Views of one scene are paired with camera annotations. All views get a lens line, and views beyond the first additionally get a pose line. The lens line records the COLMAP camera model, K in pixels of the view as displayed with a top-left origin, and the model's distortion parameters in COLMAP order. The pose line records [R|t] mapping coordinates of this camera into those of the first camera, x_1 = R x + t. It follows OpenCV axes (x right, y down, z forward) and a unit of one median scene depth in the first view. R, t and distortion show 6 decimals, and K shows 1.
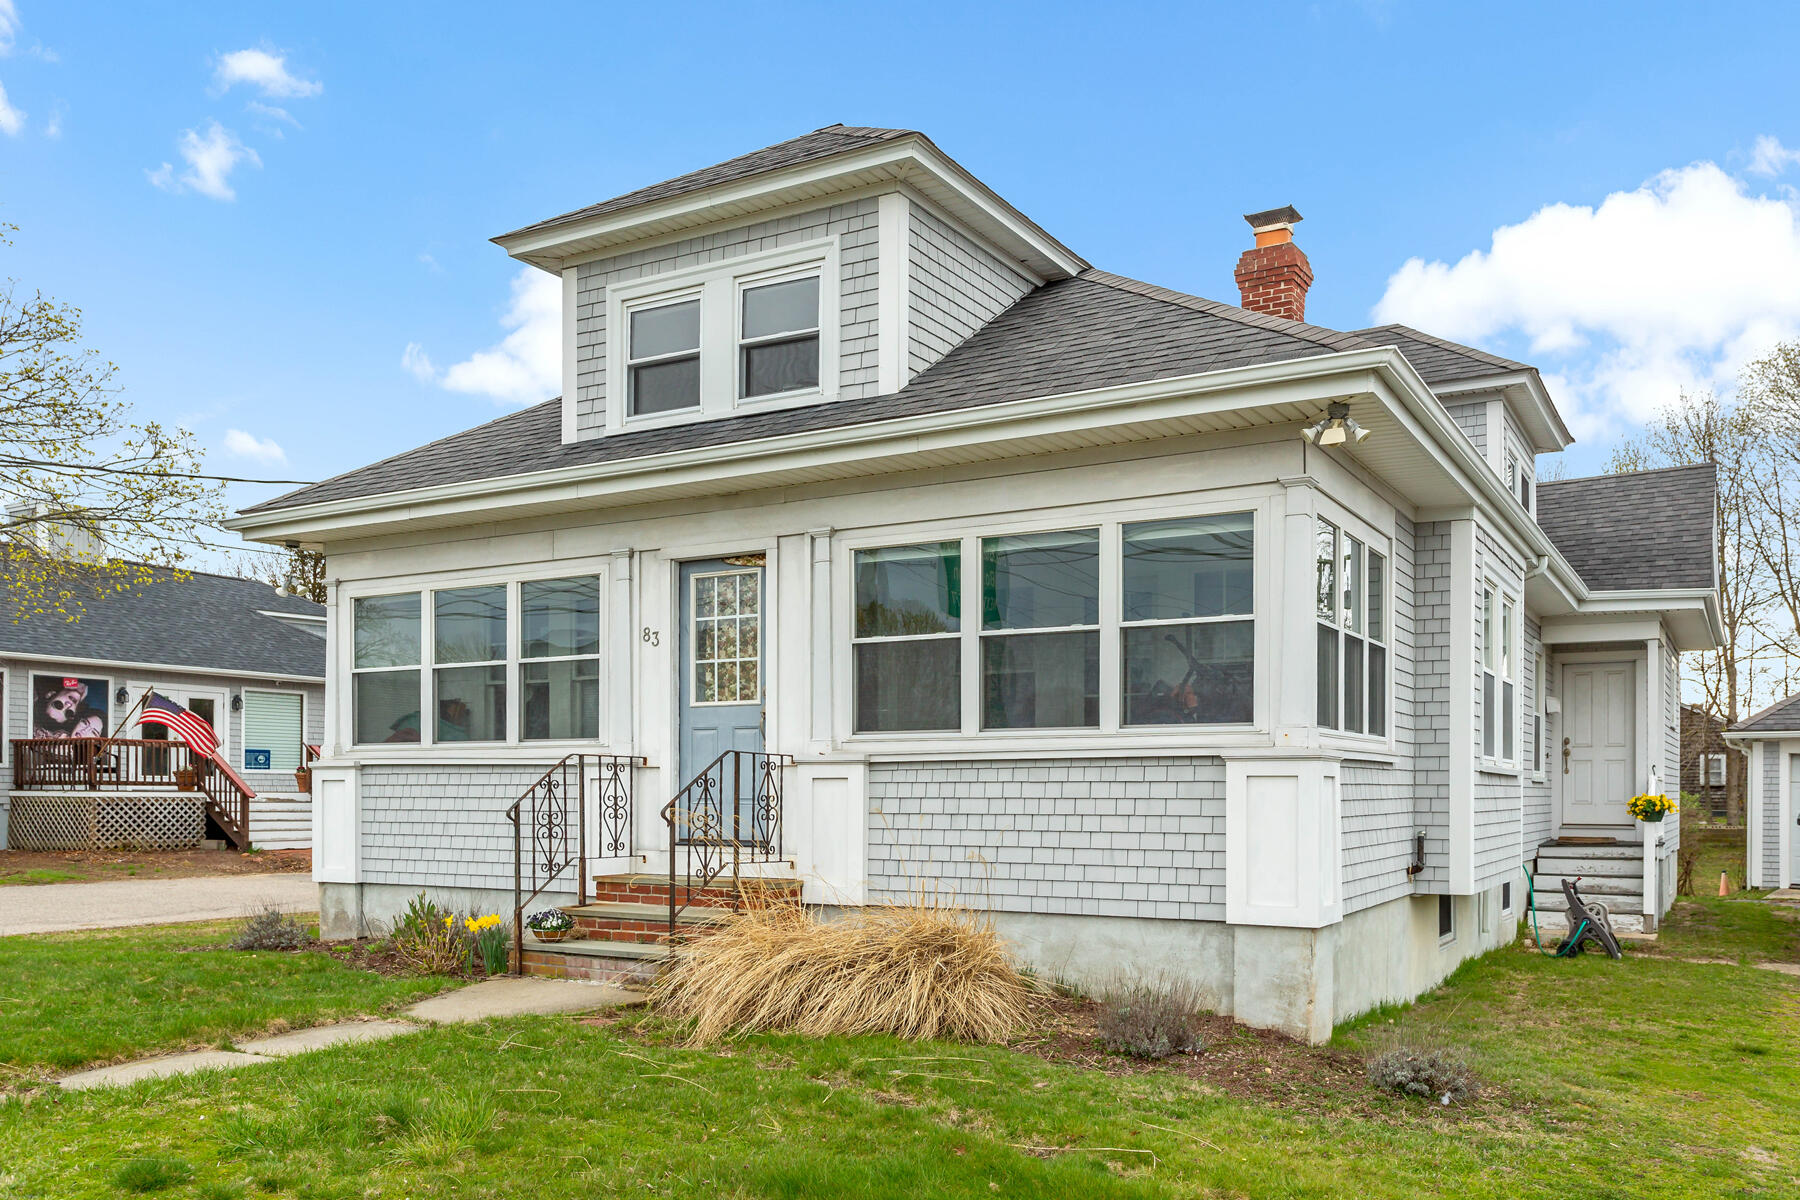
lens RADIAL K [[1459.9, 0, 900.0], [0, 1459.9, 600.0], [0, 0, 1]] dist [-0.000644, 0.007350]
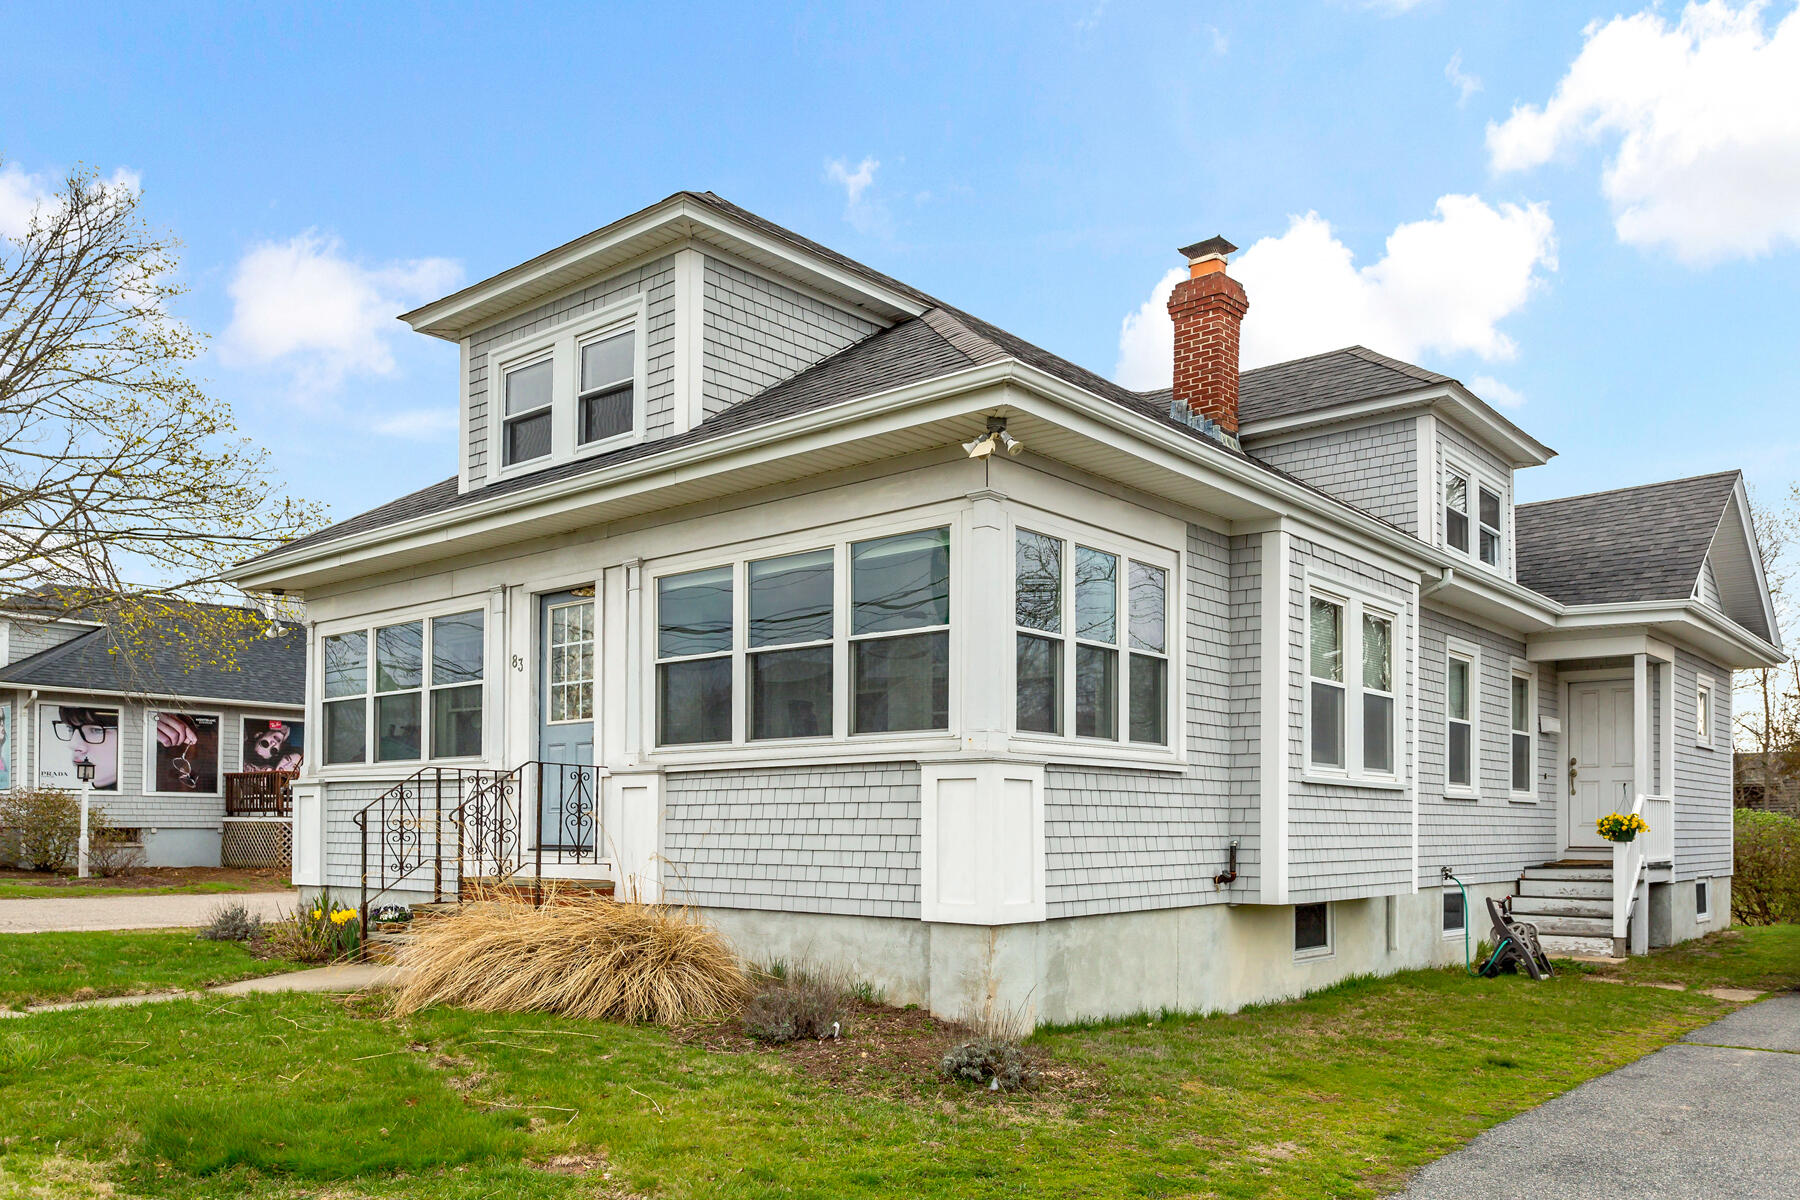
lens RADIAL K [[1380.4, 0, 900.0], [0, 1380.4, 626.7], [0, 0, 1]] dist [-0.001561, 0.001293]
pose [[0.983057, -0.024351, -0.181675, 0.329910], [0.021428, 0.999608, -0.018032, 0.024248], [0.182043, 0.013834, 0.983193, 0.020057]]
